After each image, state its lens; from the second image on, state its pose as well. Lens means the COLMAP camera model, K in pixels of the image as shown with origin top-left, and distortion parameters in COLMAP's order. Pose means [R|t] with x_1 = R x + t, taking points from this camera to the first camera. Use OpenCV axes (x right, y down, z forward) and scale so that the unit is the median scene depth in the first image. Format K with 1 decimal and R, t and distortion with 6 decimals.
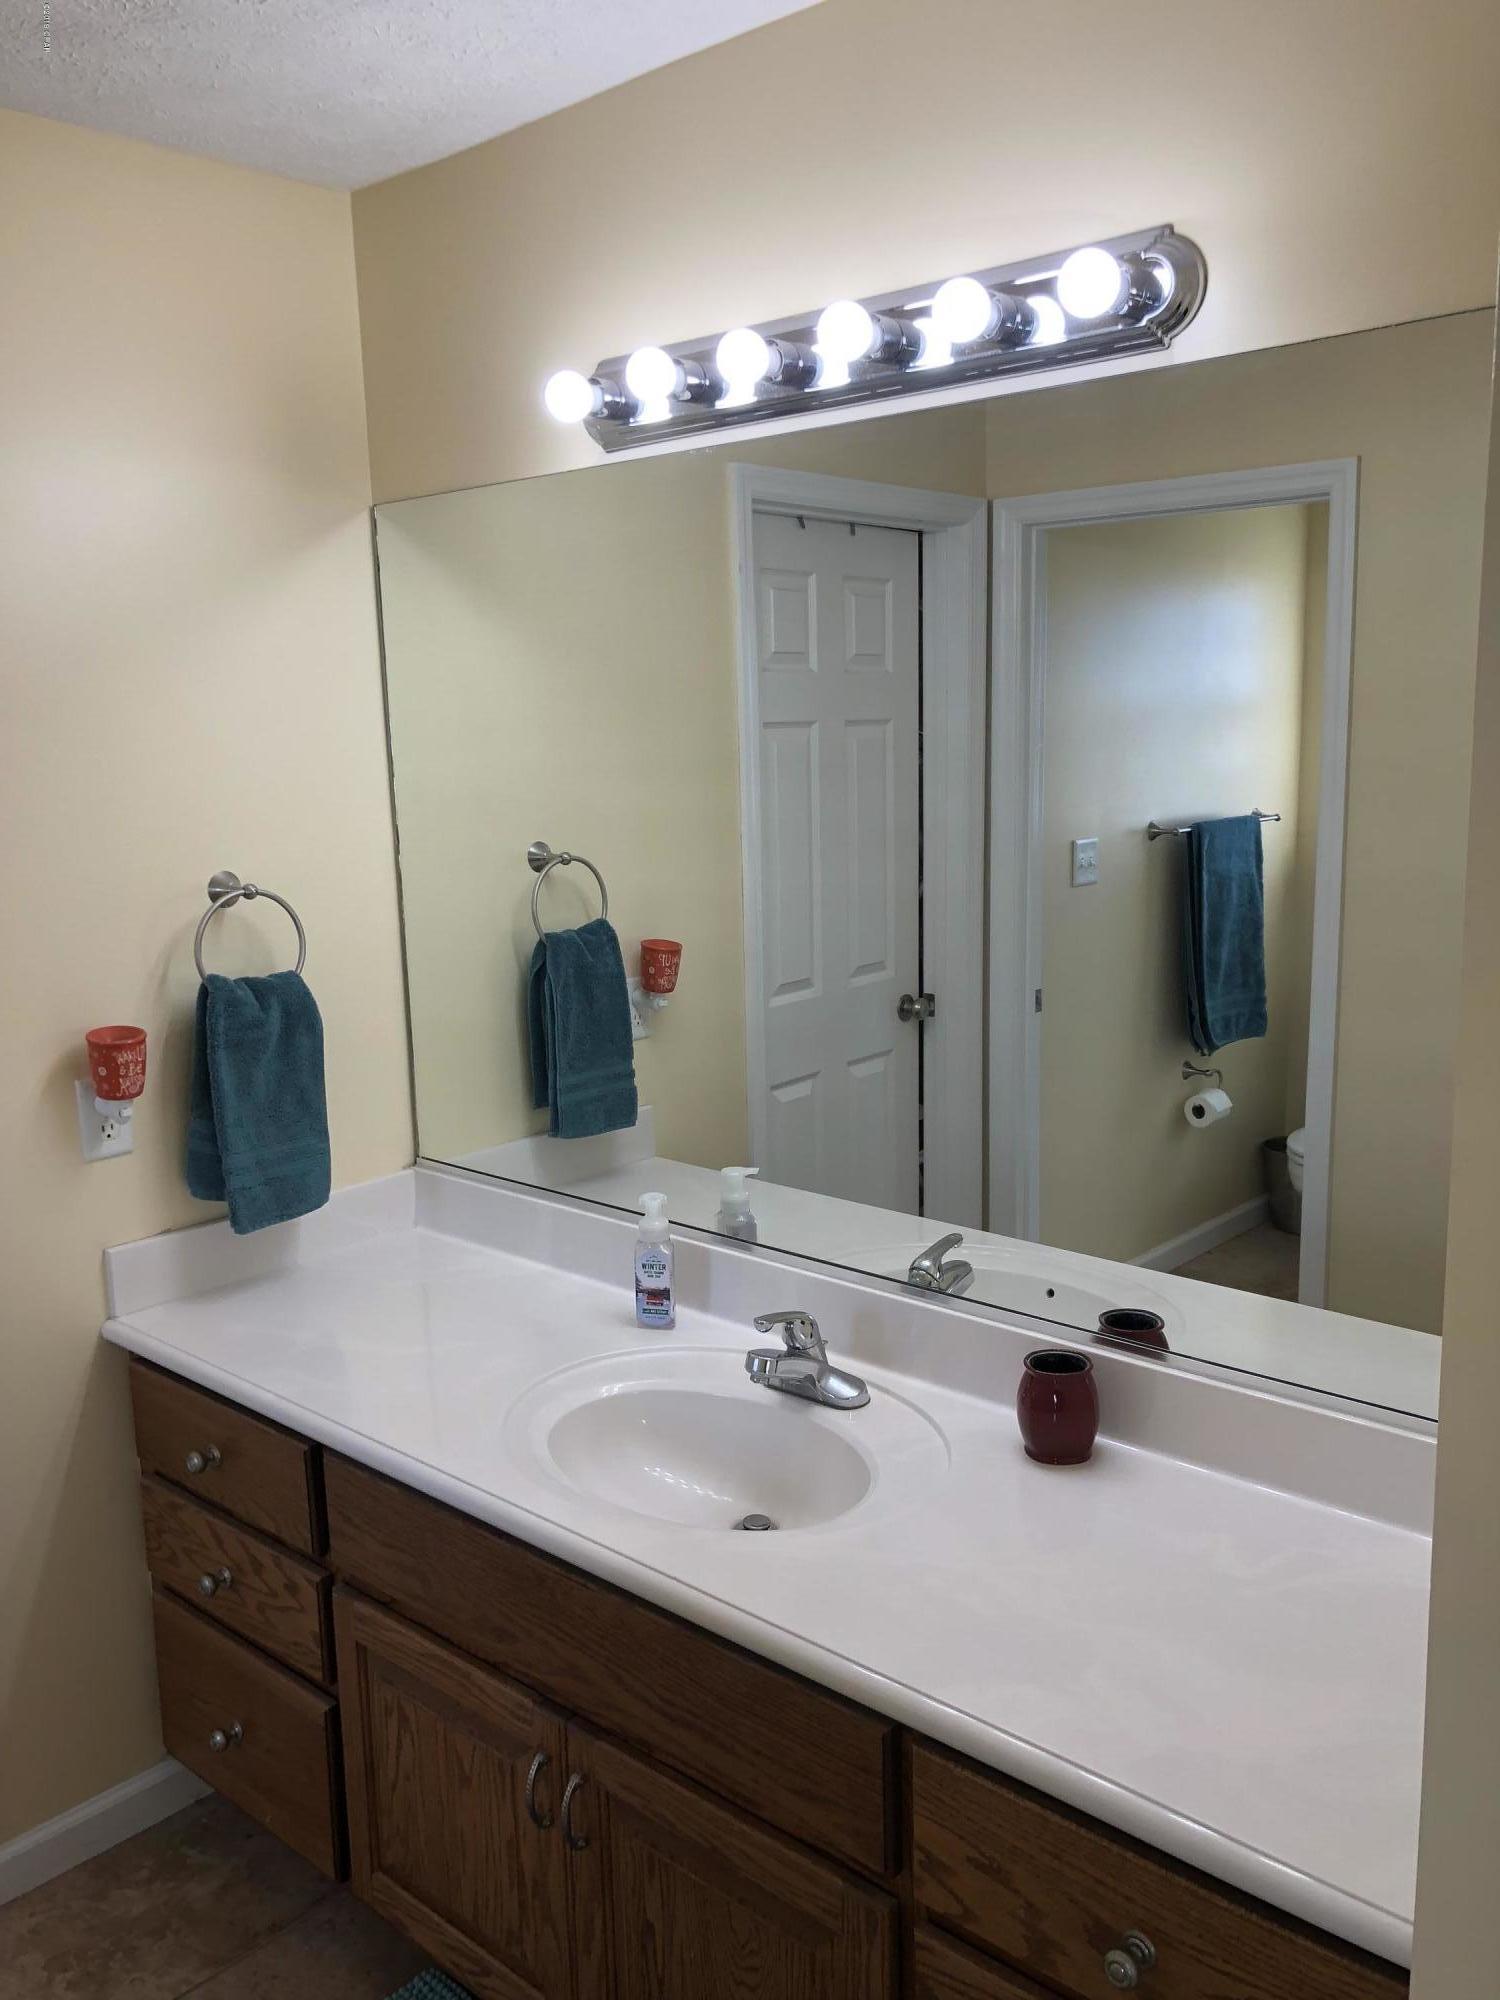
lens RADIAL K [[1634.3, 0, 750.0], [0, 1634.3, 1000.0], [0, 0, 1]] dist [0.000973, 0.005930]
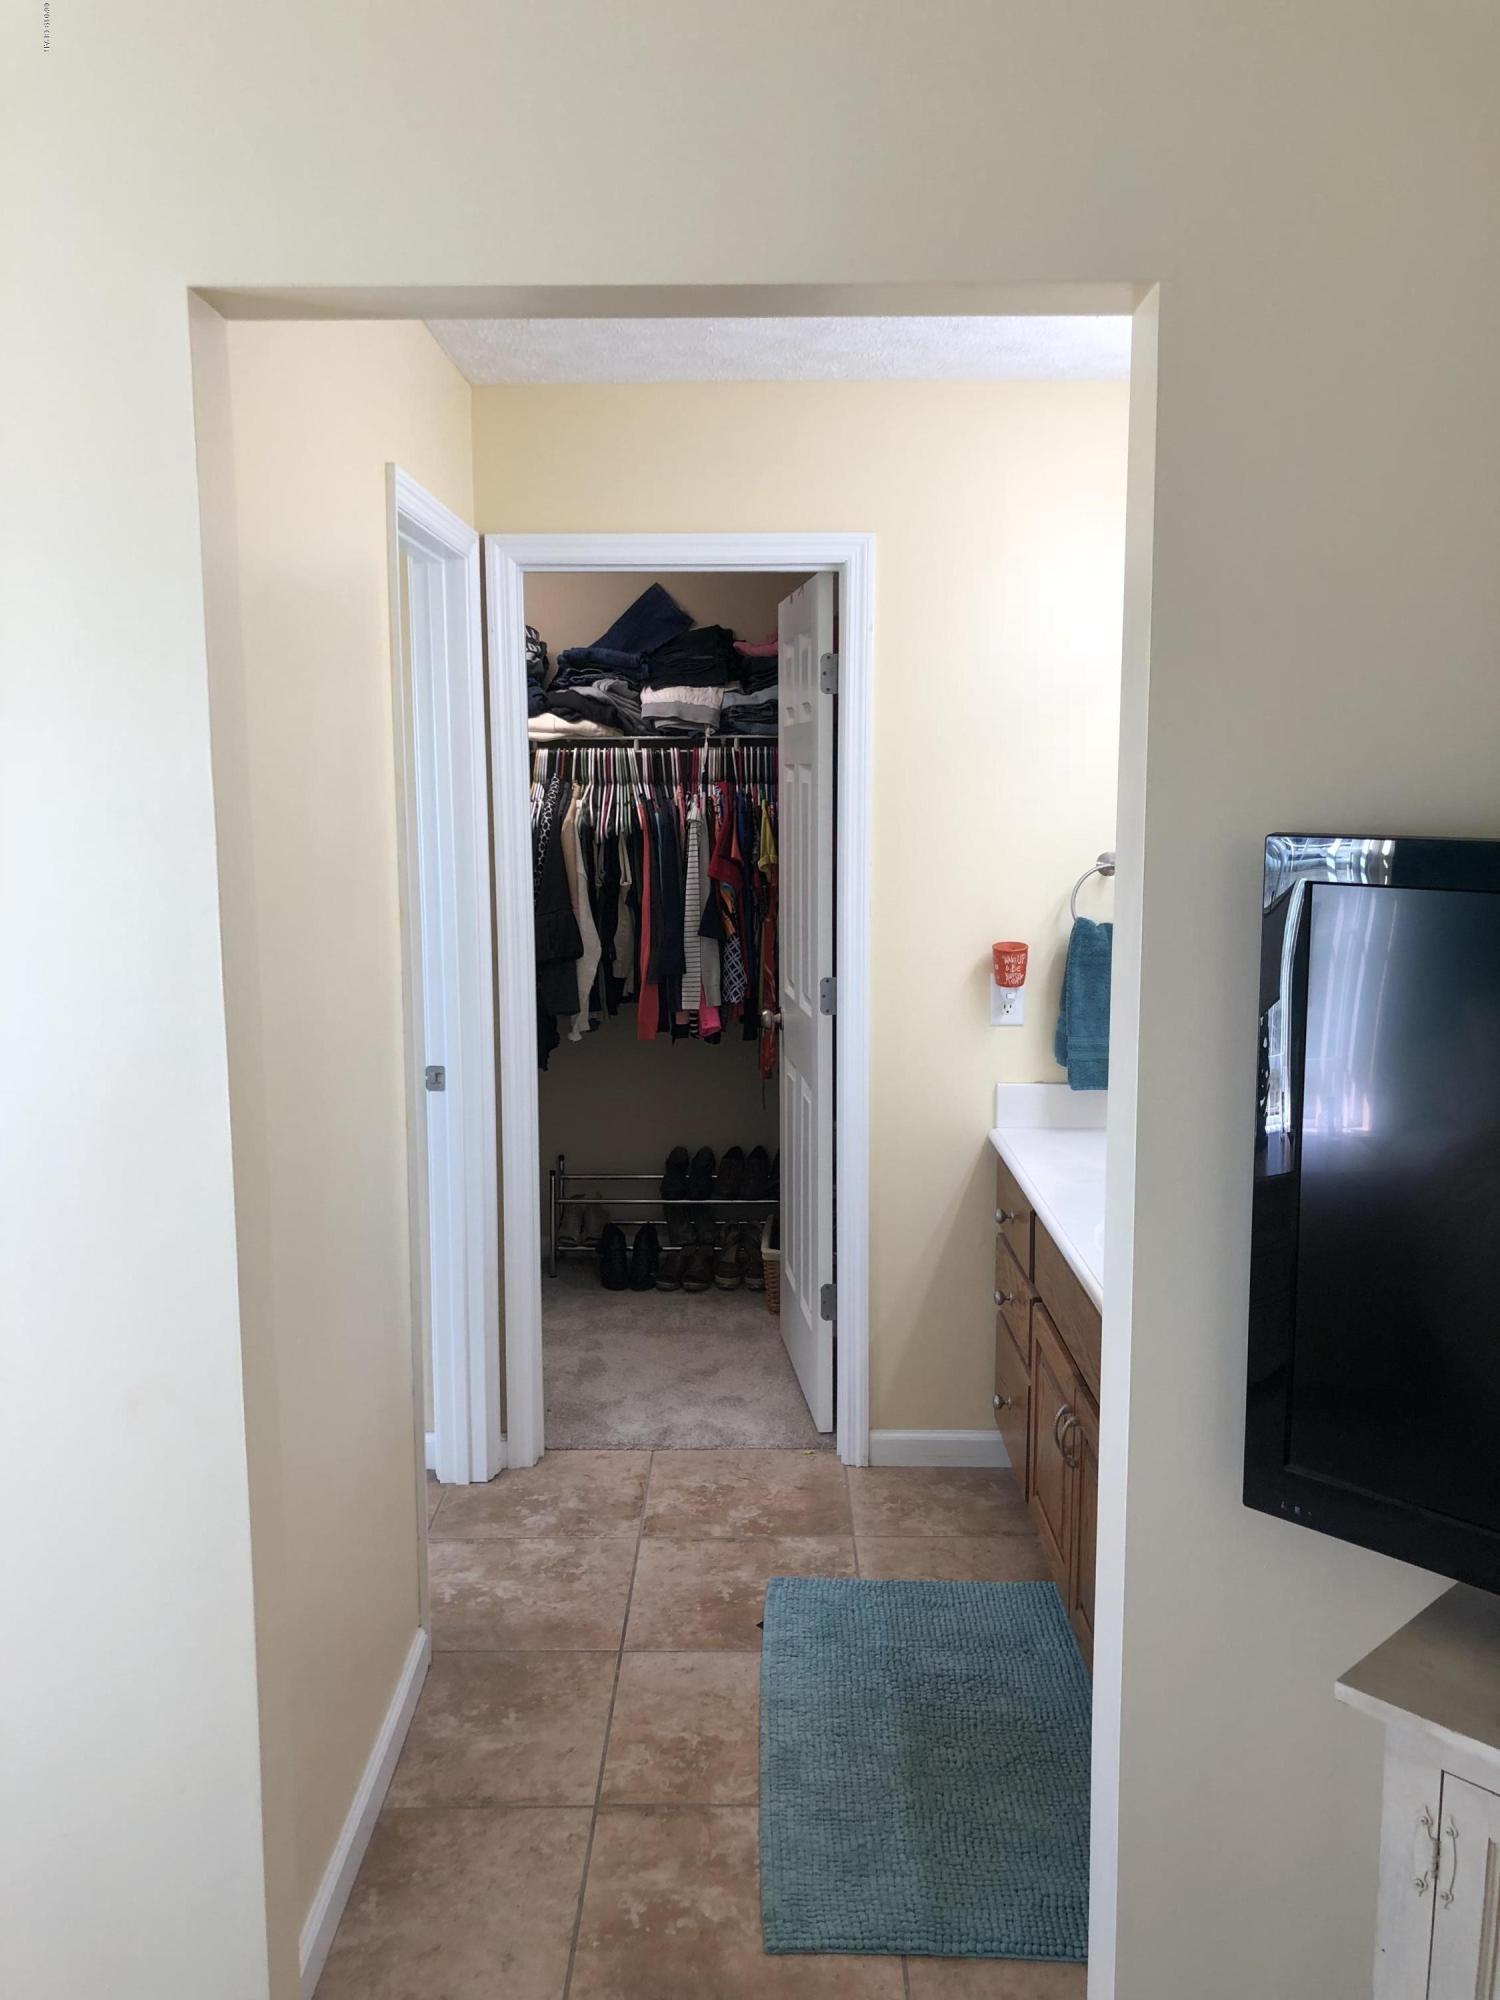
lens RADIAL K [[1634.3, 0, 750.0], [0, 1634.3, 1000.0], [0, 0, 1]] dist [0.000973, 0.005930]
pose [[0.661155, 0.131890, -0.738565, 0.617297], [-0.149837, 0.987807, 0.042267, 0.042689], [0.735135, 0.082720, 0.672856, -0.251427]]
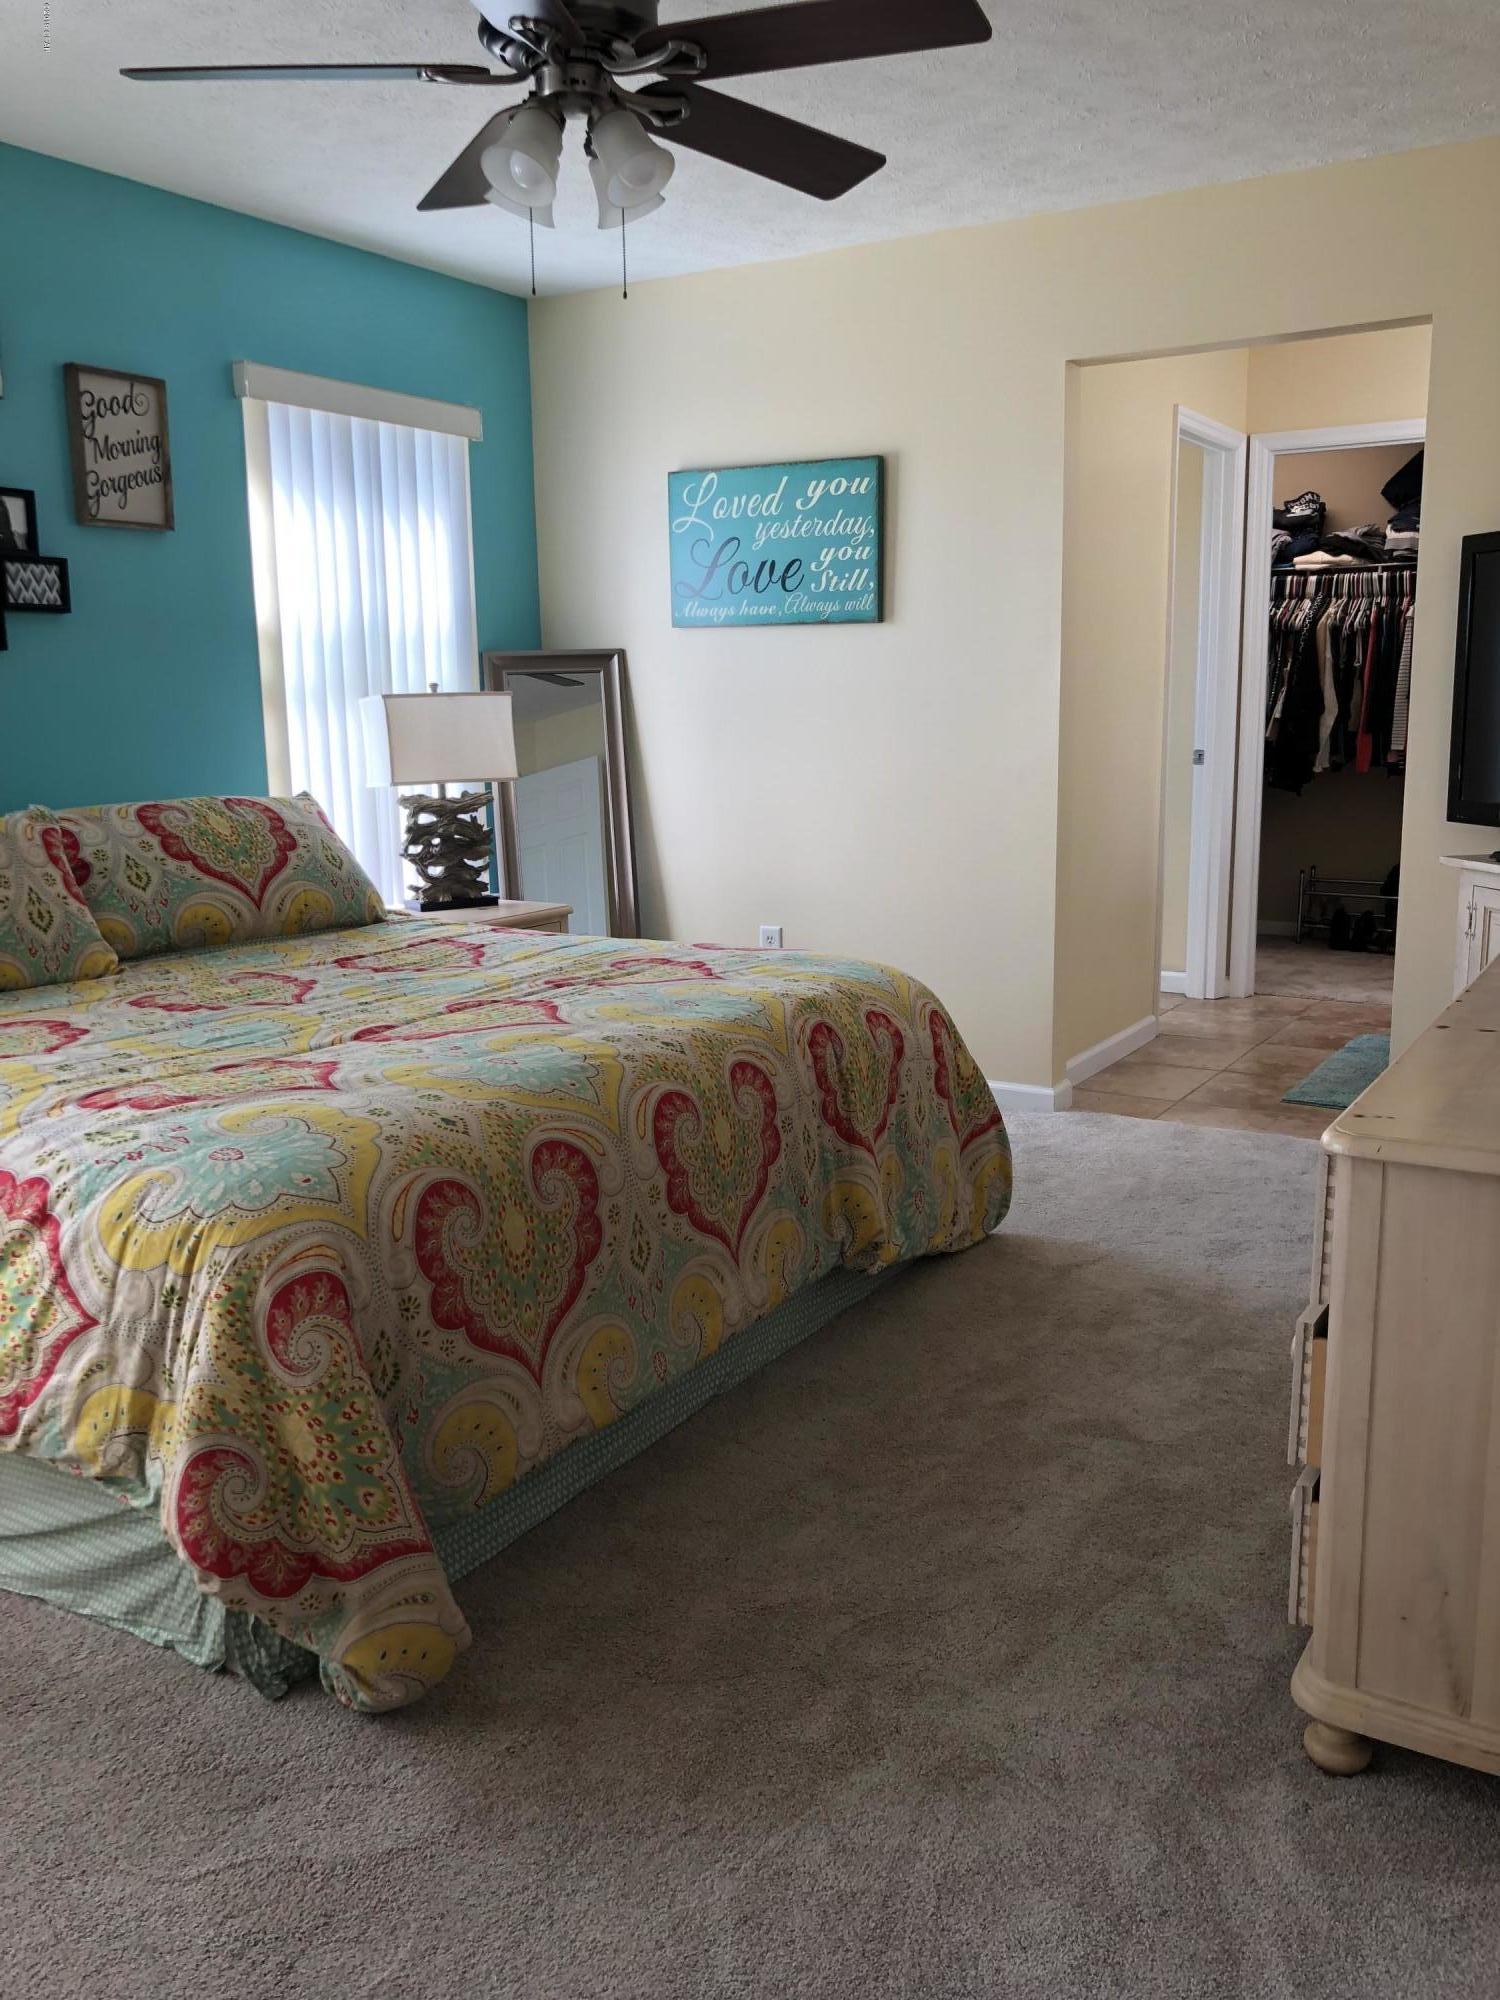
lens RADIAL K [[1634.3, 0, 750.0], [0, 1634.3, 1000.0], [0, 0, 1]] dist [0.000973, 0.005930]
pose [[0.174249, 0.208860, -0.962297, 1.501815], [-0.163999, 0.969754, 0.180782, 0.193728], [0.970949, 0.126315, 0.203231, -0.531239]]
